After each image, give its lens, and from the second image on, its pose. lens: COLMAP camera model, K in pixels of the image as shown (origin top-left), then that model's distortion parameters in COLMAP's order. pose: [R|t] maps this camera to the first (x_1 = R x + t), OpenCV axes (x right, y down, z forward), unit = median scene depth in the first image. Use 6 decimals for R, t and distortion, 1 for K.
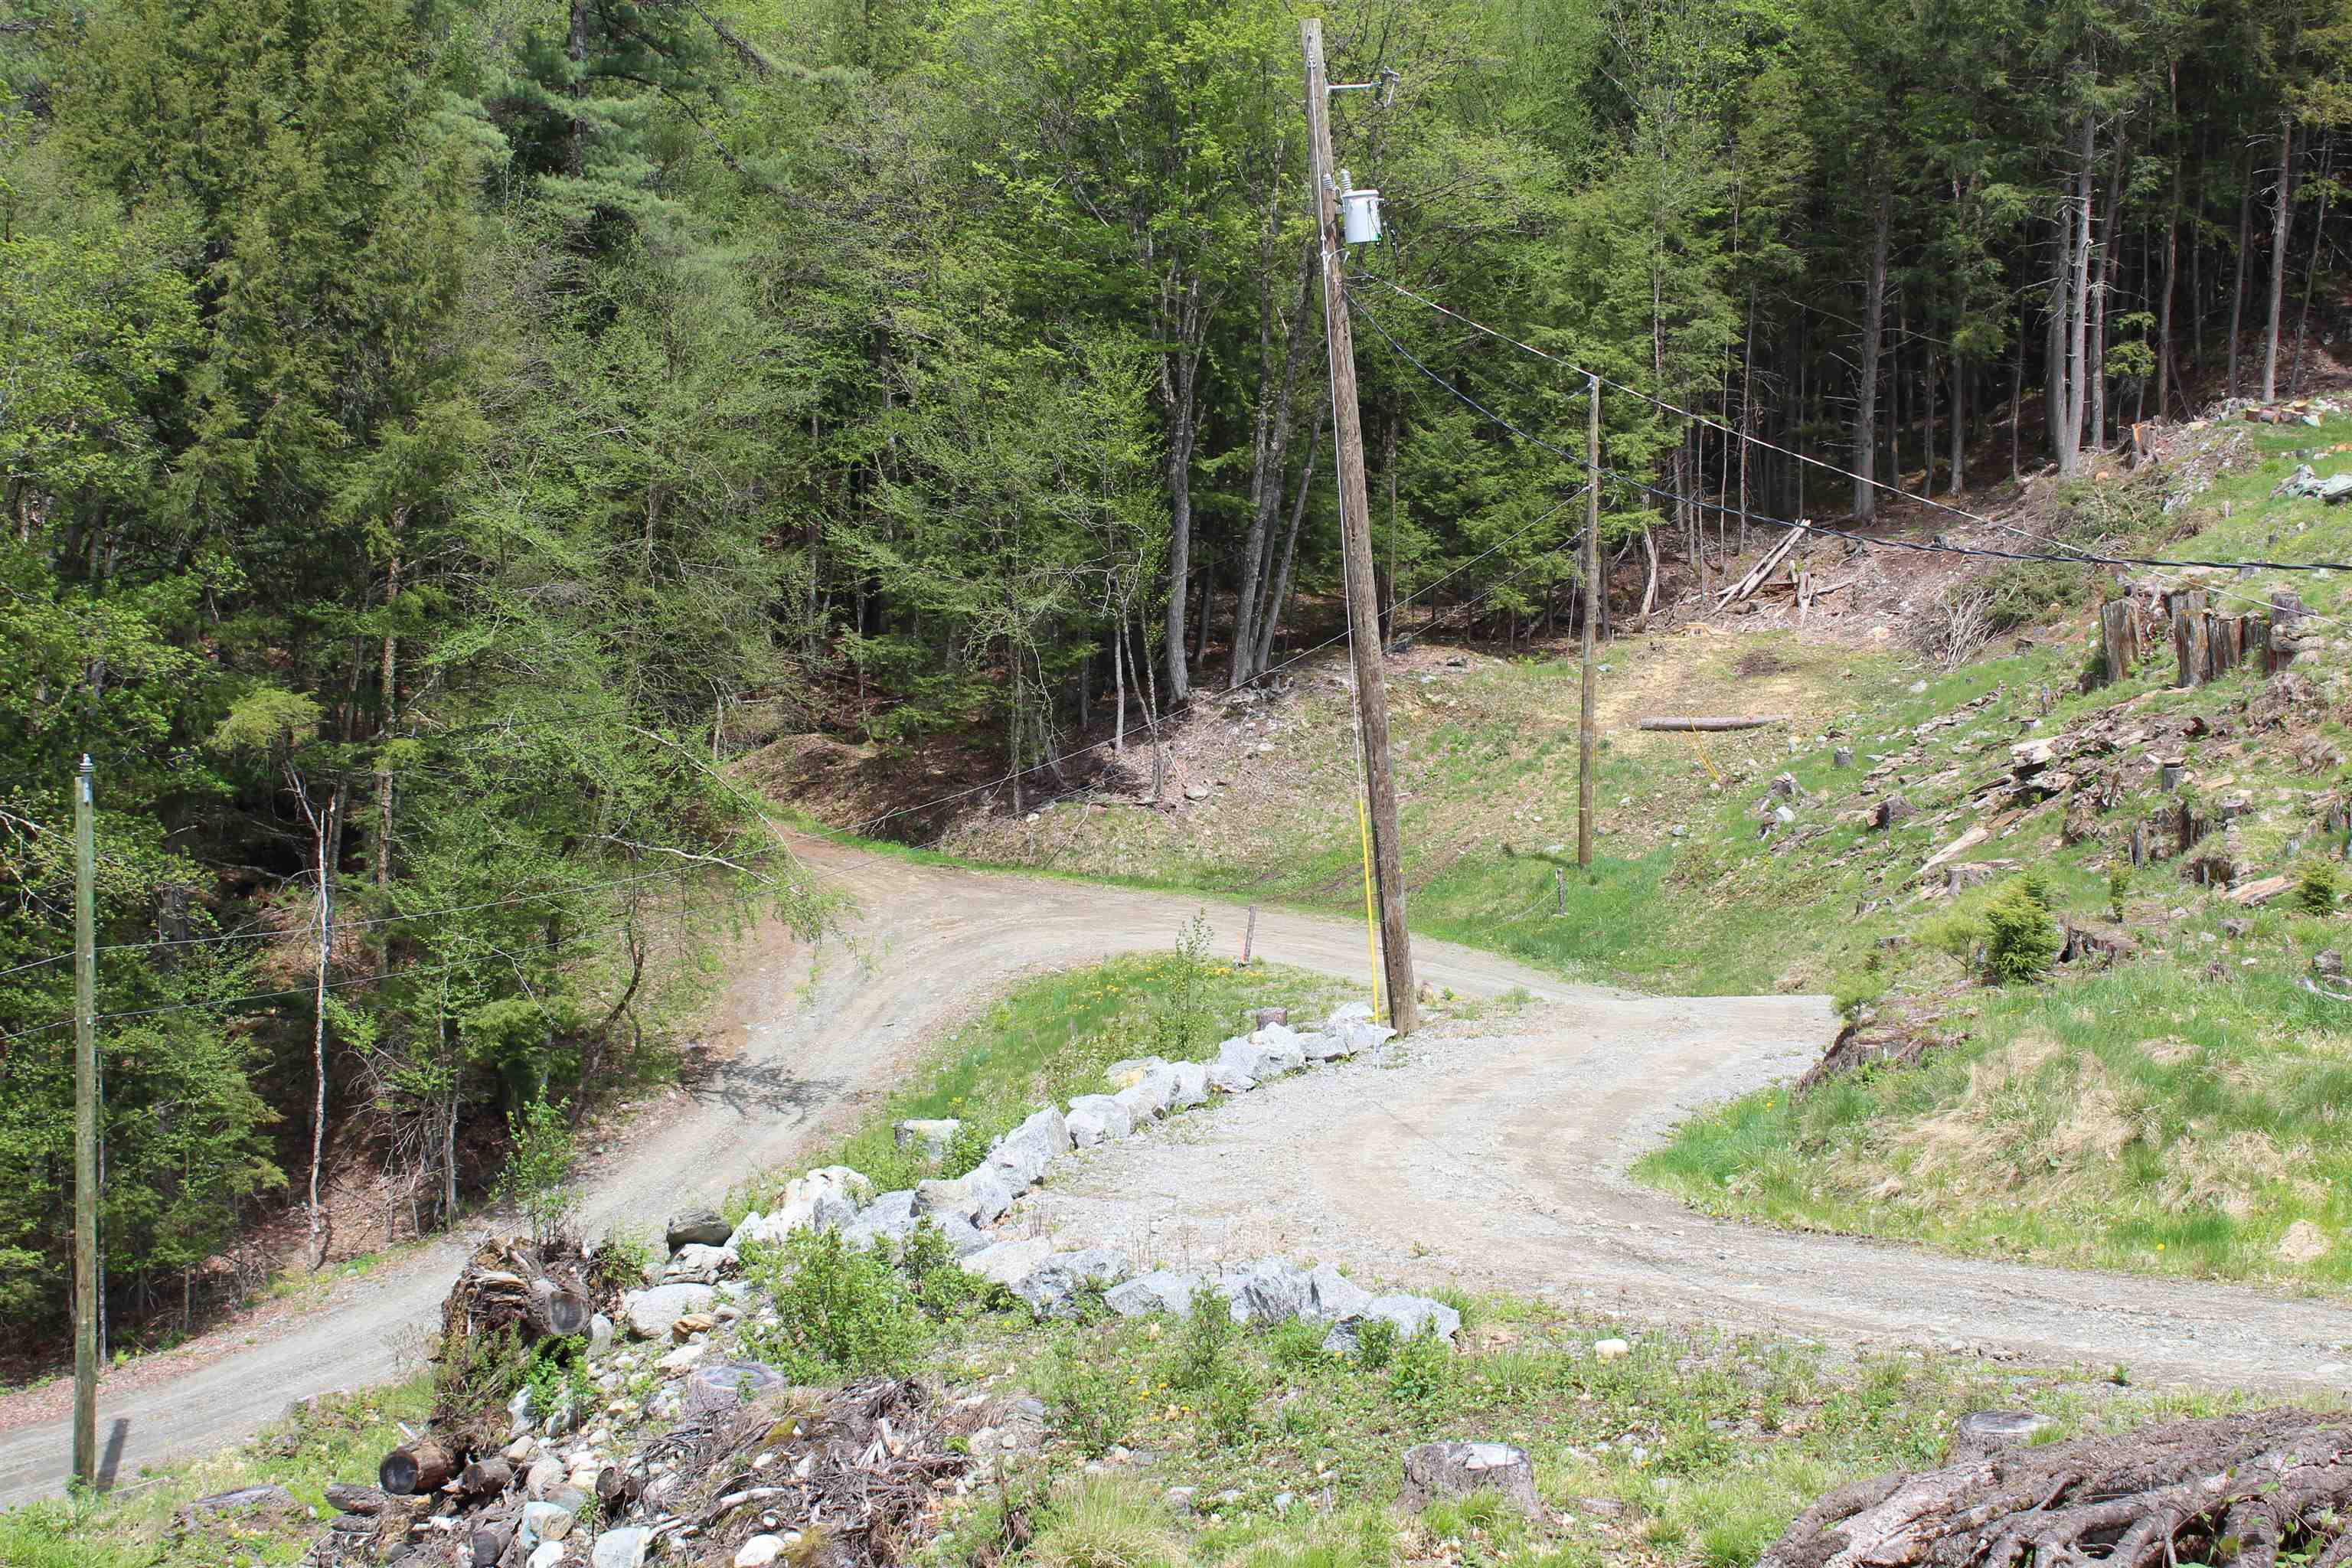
lens RADIAL K [[3366.4, 0, 1177.2], [0, 3366.4, 781.3], [0, 0, 1]] dist [-0.013514, 0.000000]
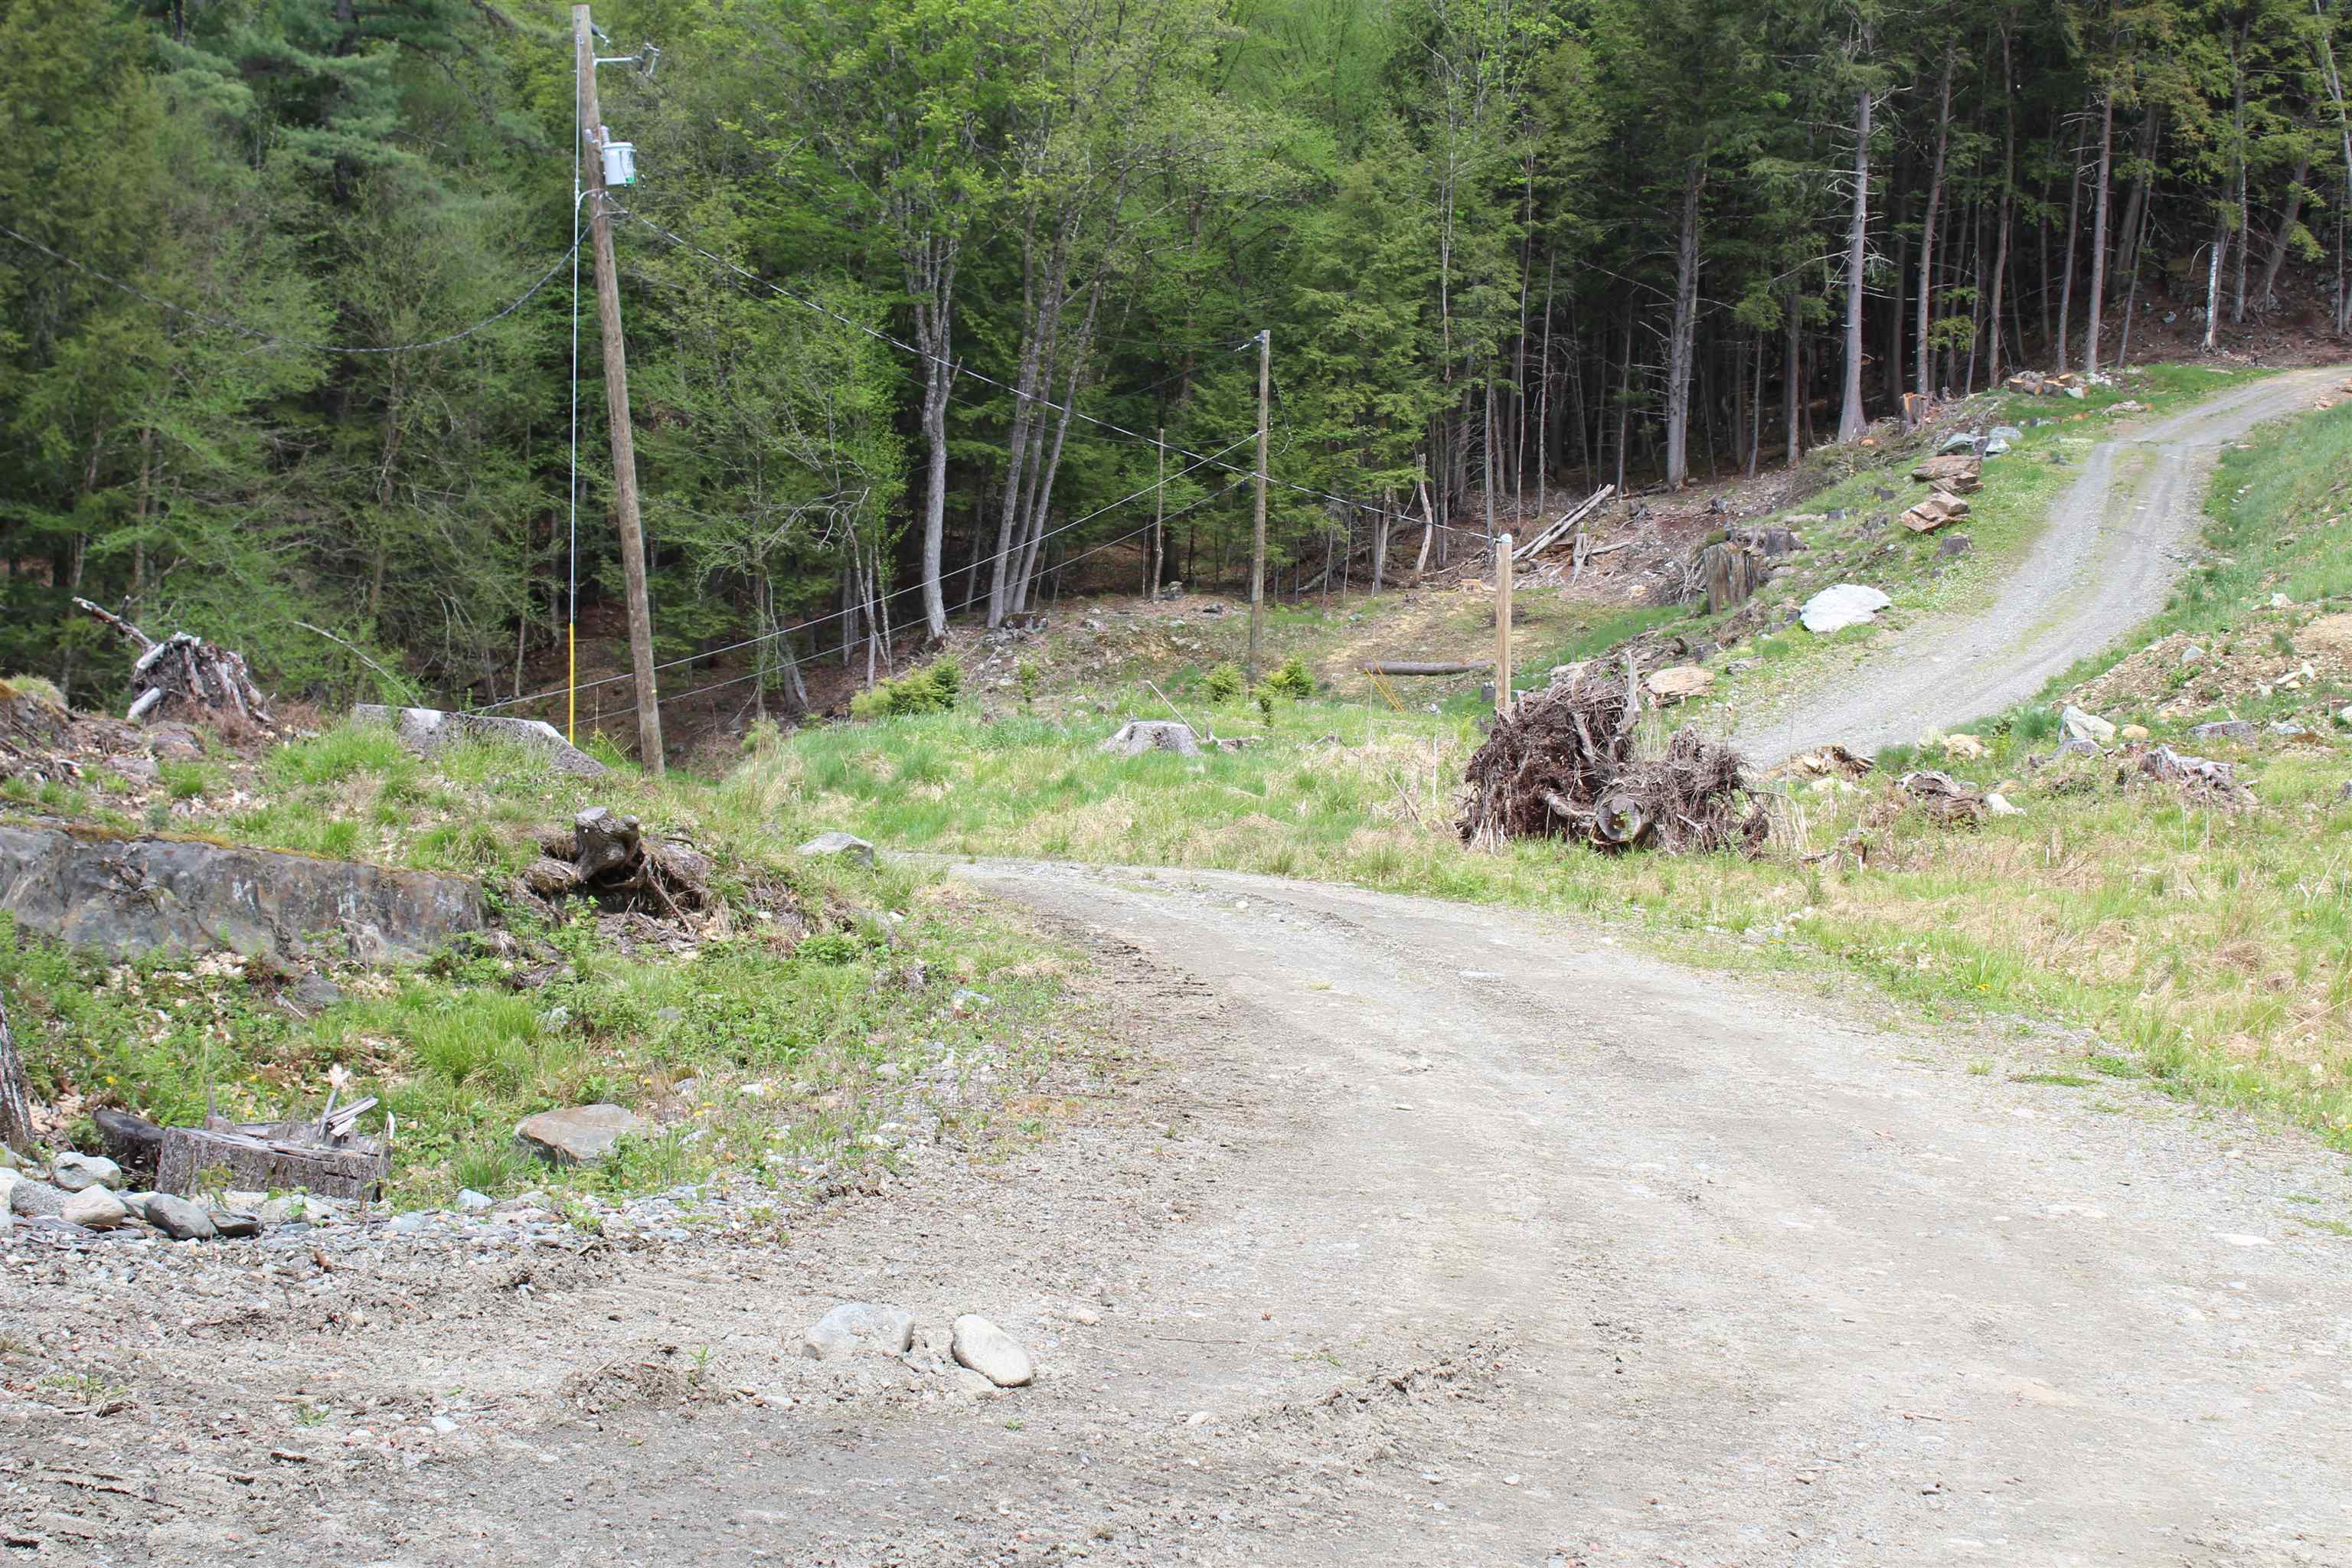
lens RADIAL K [[3655.2, 0, 1172.1], [0, 3655.2, 777.6], [0, 0, 1]] dist [0.017075, 0.000000]
pose [[0.998810, 0.021697, -0.043677, 0.123222], [-0.021998, 0.999737, -0.006414, 0.024719], [0.043526, 0.007367, 0.999025, -0.132920]]
